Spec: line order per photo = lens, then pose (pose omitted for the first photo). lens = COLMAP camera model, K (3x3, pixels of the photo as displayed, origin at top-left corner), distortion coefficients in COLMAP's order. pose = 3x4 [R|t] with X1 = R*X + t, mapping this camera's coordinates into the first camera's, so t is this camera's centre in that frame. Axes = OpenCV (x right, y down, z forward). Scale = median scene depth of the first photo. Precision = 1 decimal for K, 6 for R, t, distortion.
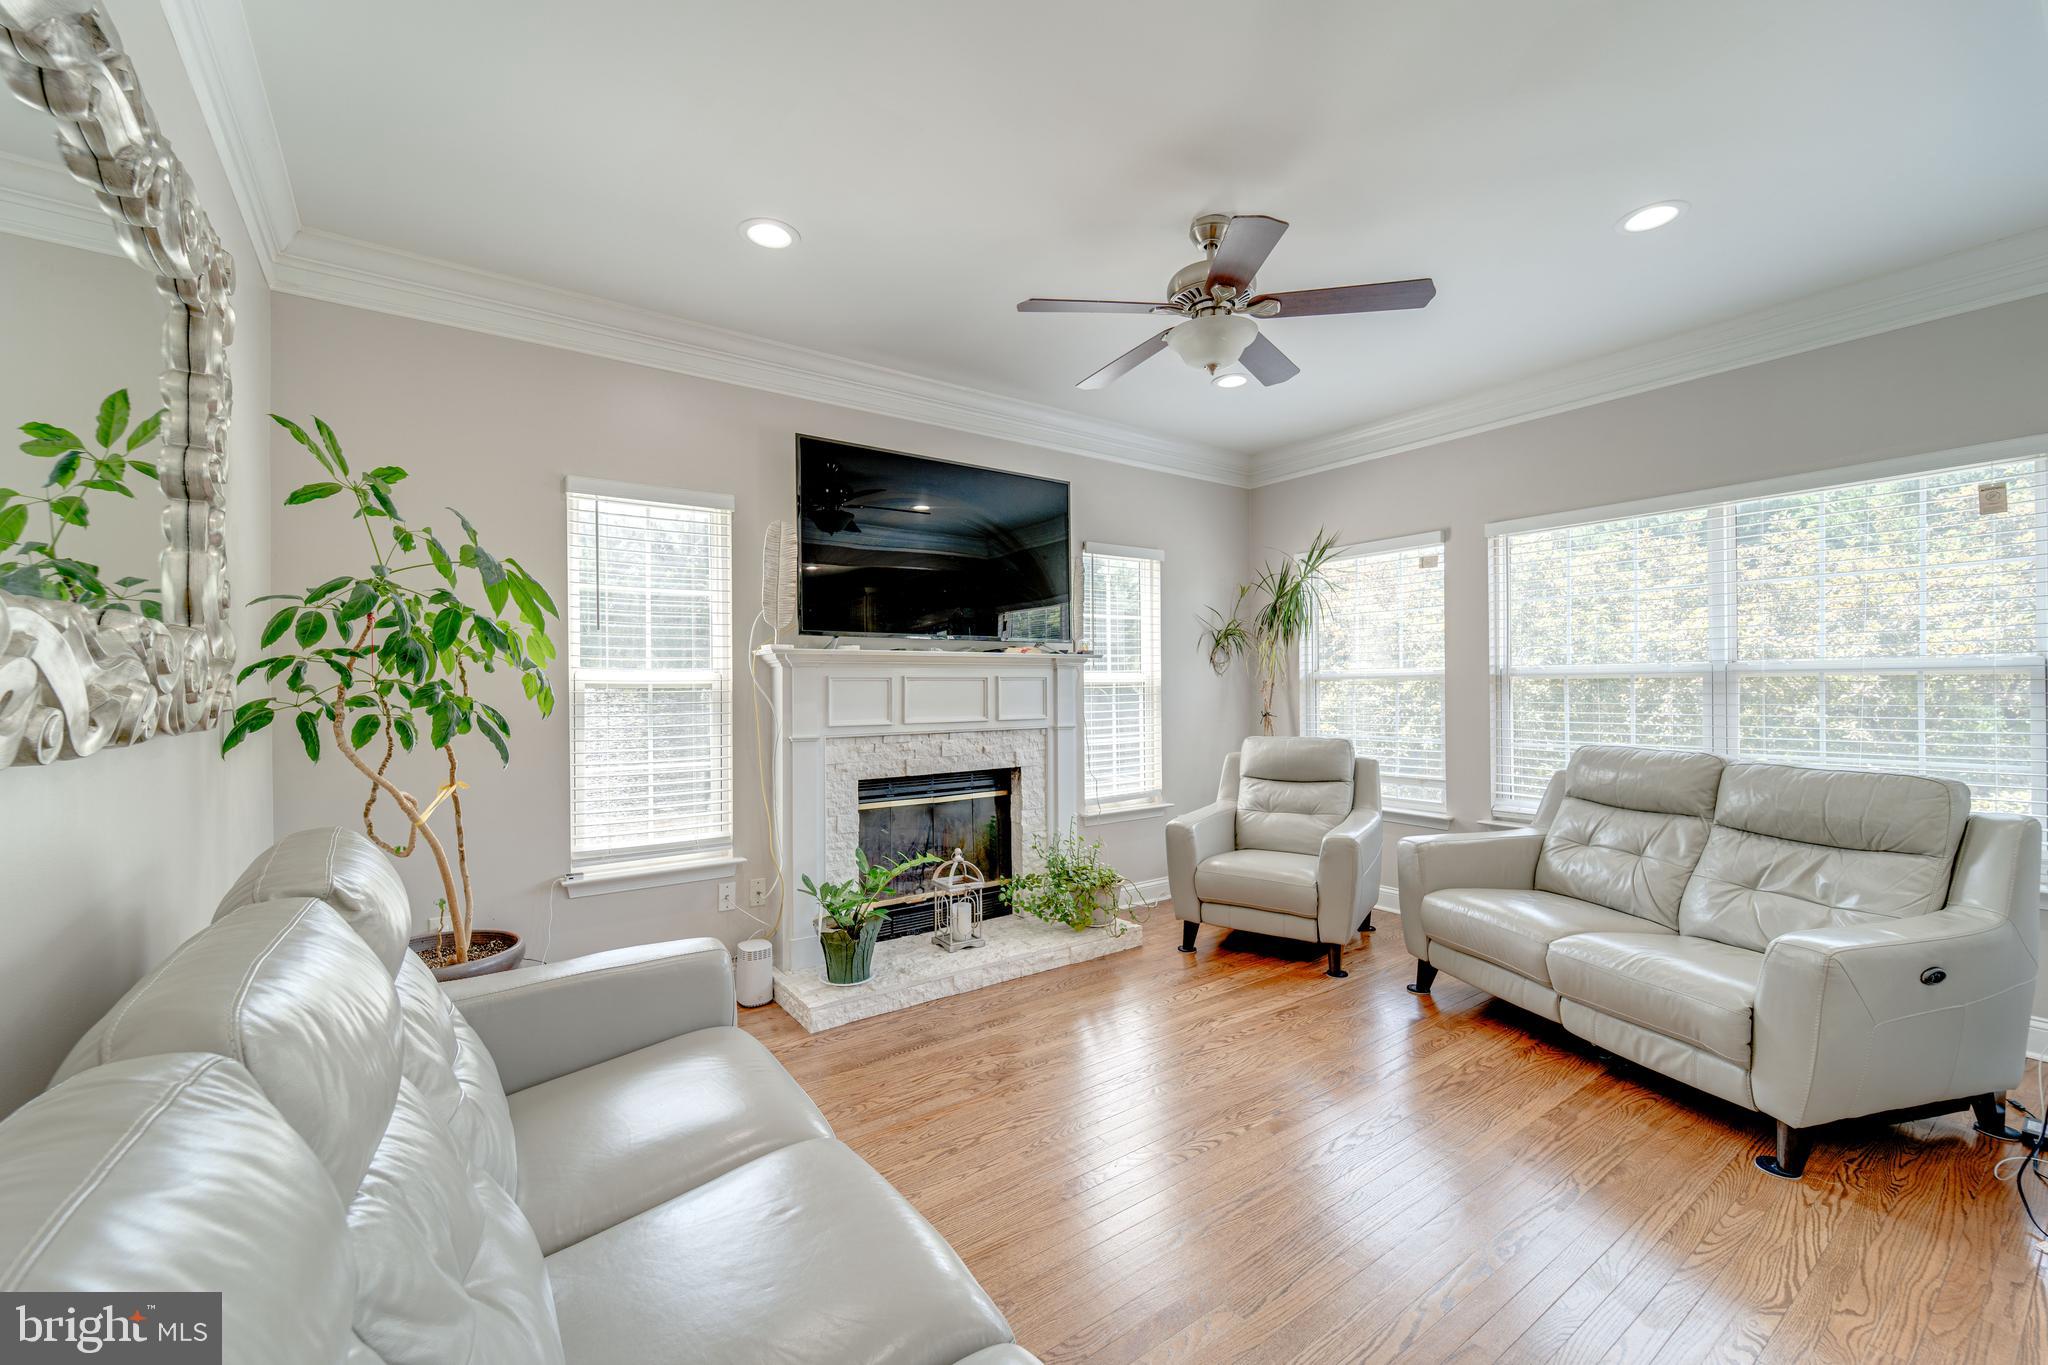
lens RADIAL K [[826.1, 0, 1027.6], [0, 826.1, 694.1], [0, 0, 1]] dist [0.001934, -0.002304]
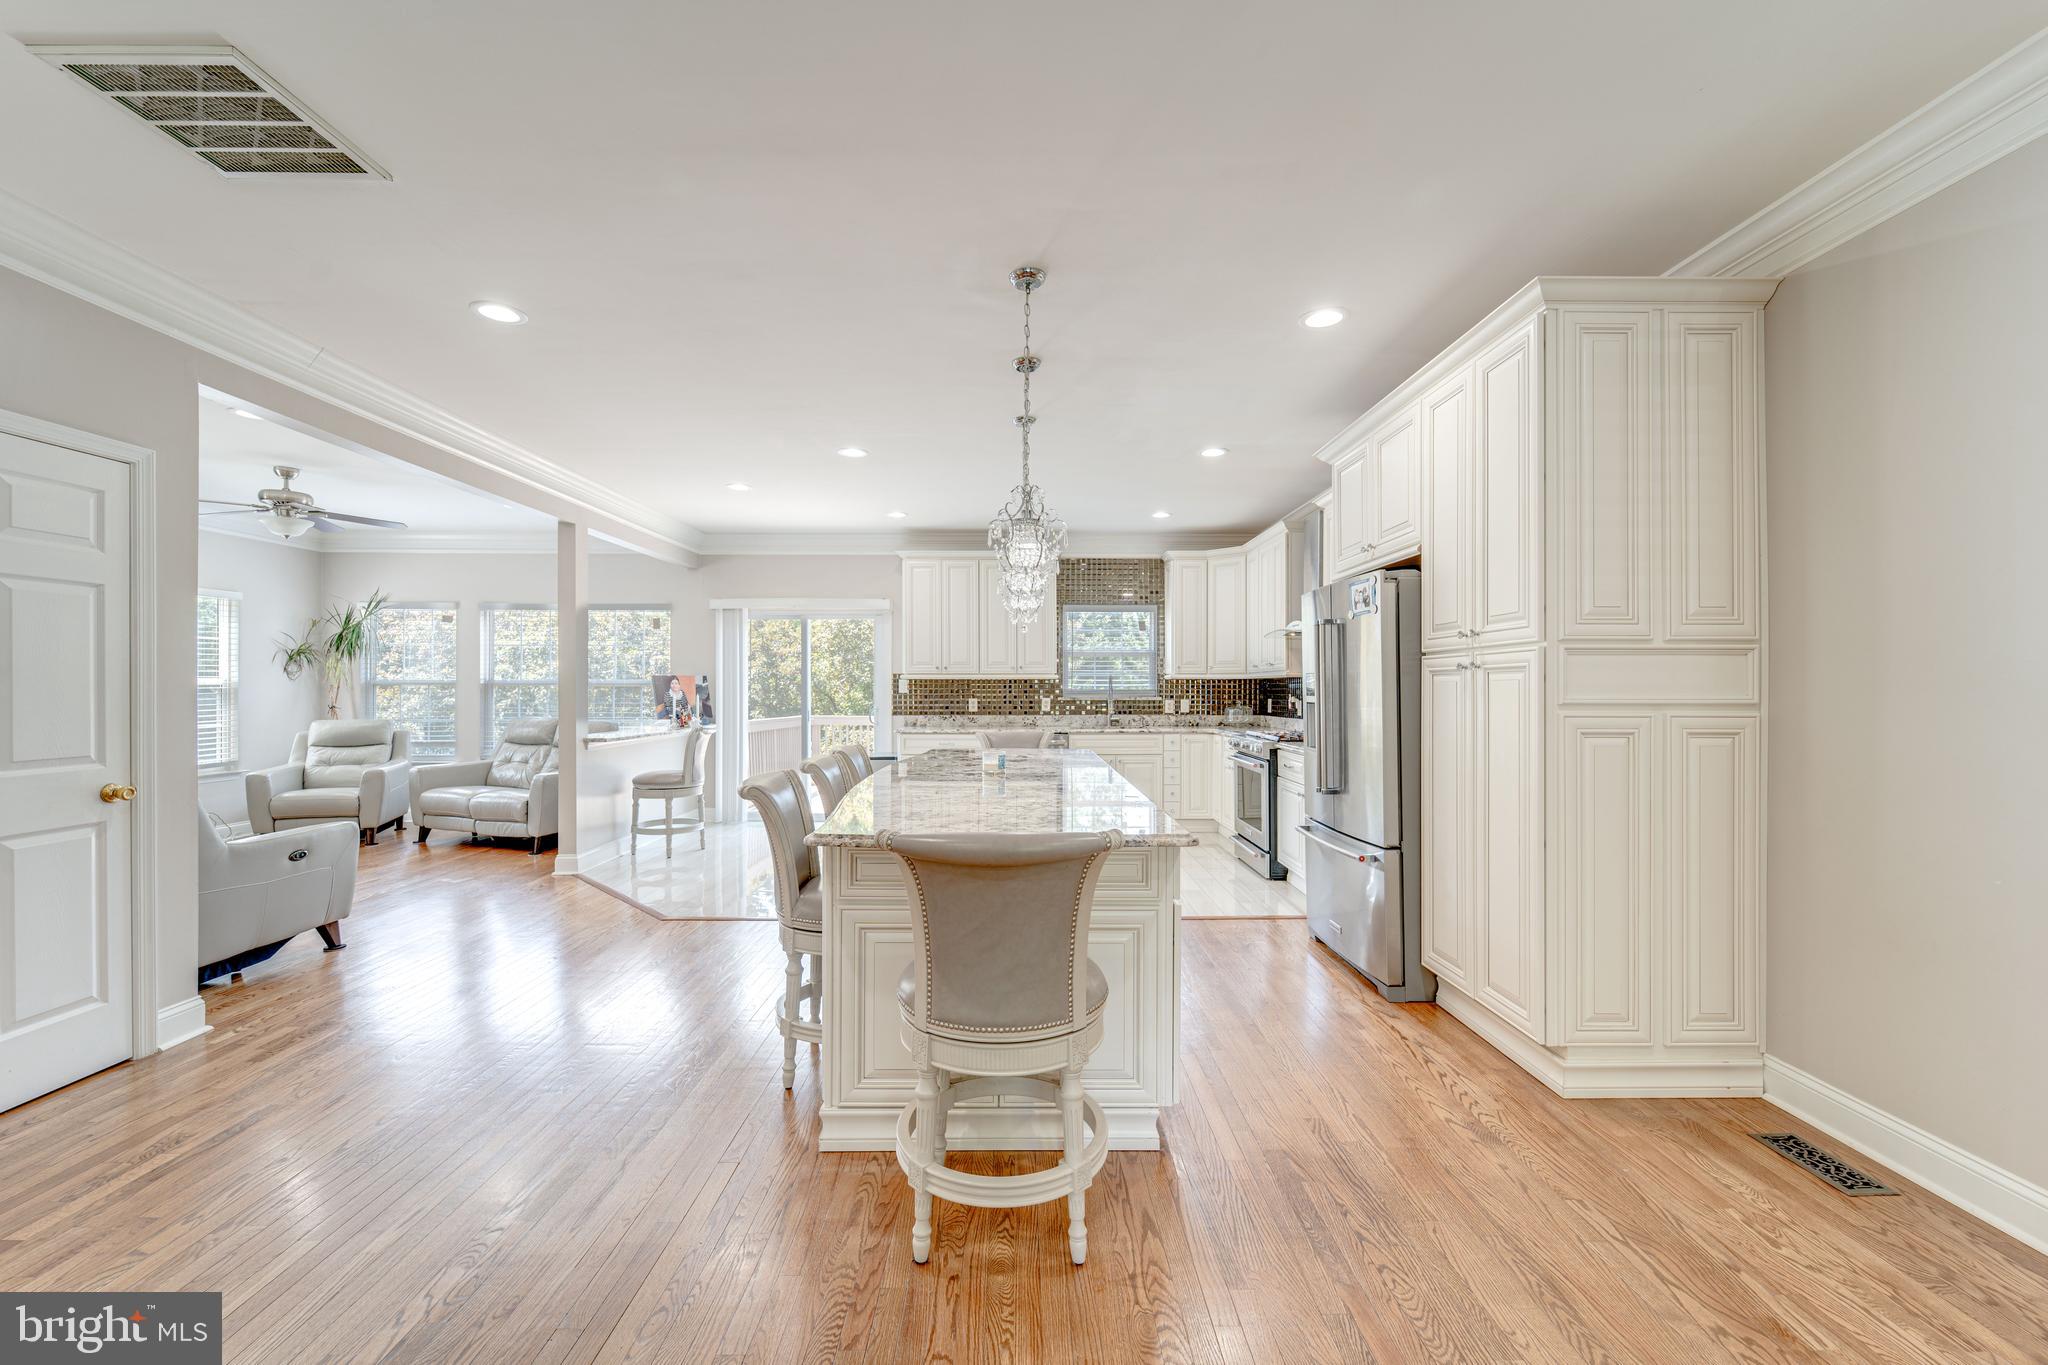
lens RADIAL K [[826.1, 0, 1038.5], [0, 826.1, 683.1], [0, 0, 1]] dist [0.001934, -0.002304]
pose [[0.576202, 0.011952, 0.817220, -0.272190], [-0.000248, 0.999896, -0.014449, 0.003261], [-0.817307, 0.008122, 0.576145, -1.245571]]
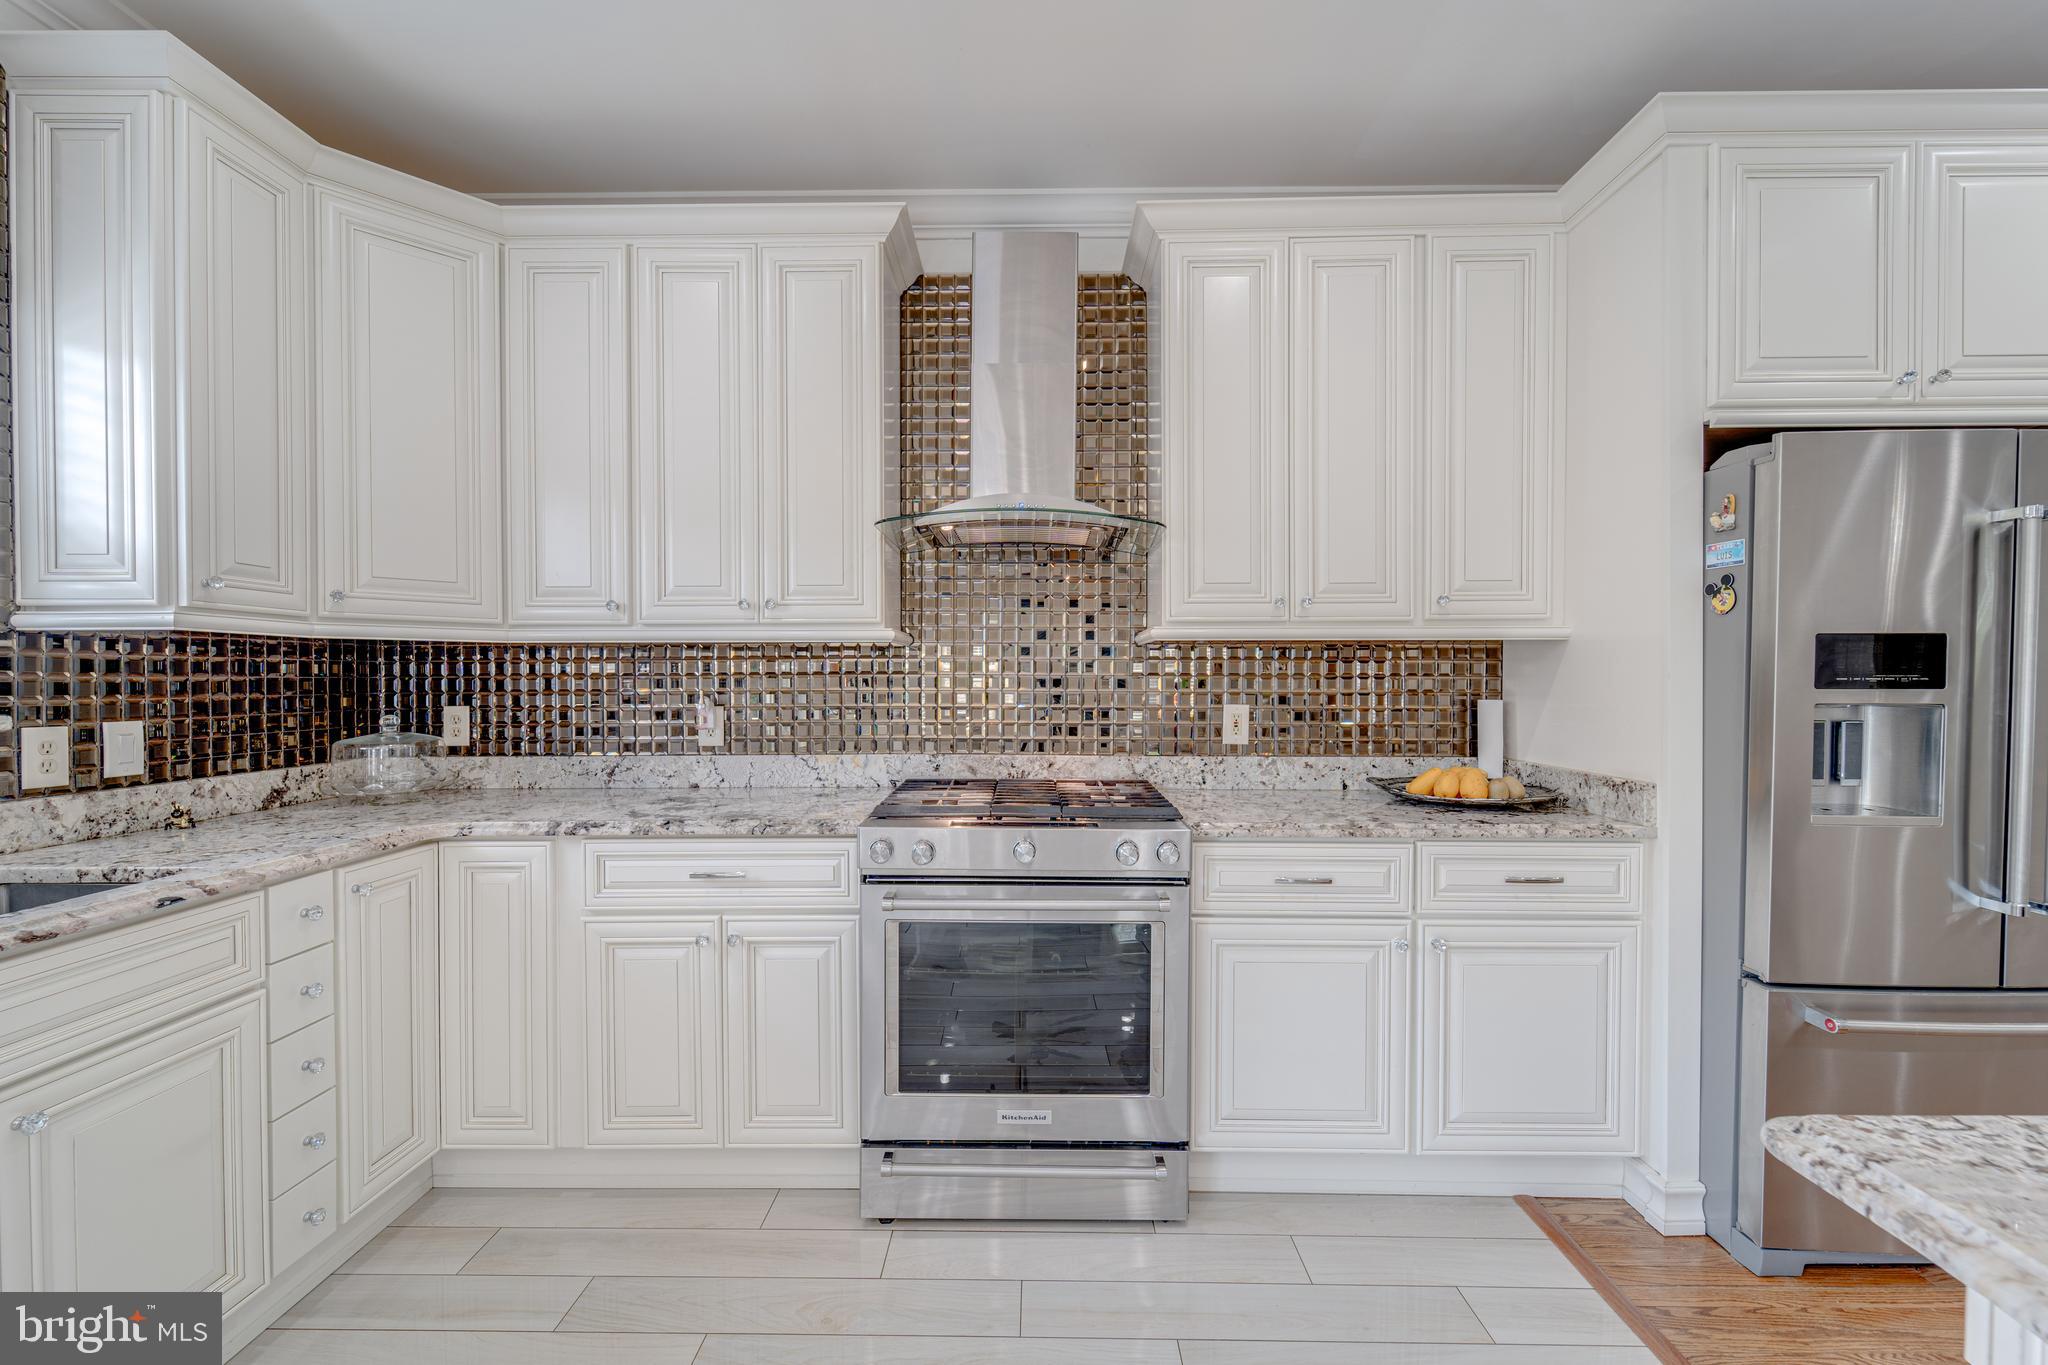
lens RADIAL K [[826.1, 0, 1025.5], [0, 826.1, 691.7], [0, 0, 1]] dist [0.001934, -0.002304]
pose [[-0.801418, 0.001600, 0.598103, 0.937493], [0.013975, 0.999774, 0.016051, -0.003825], [-0.597942, 0.021222, -0.801259, -0.262711]]
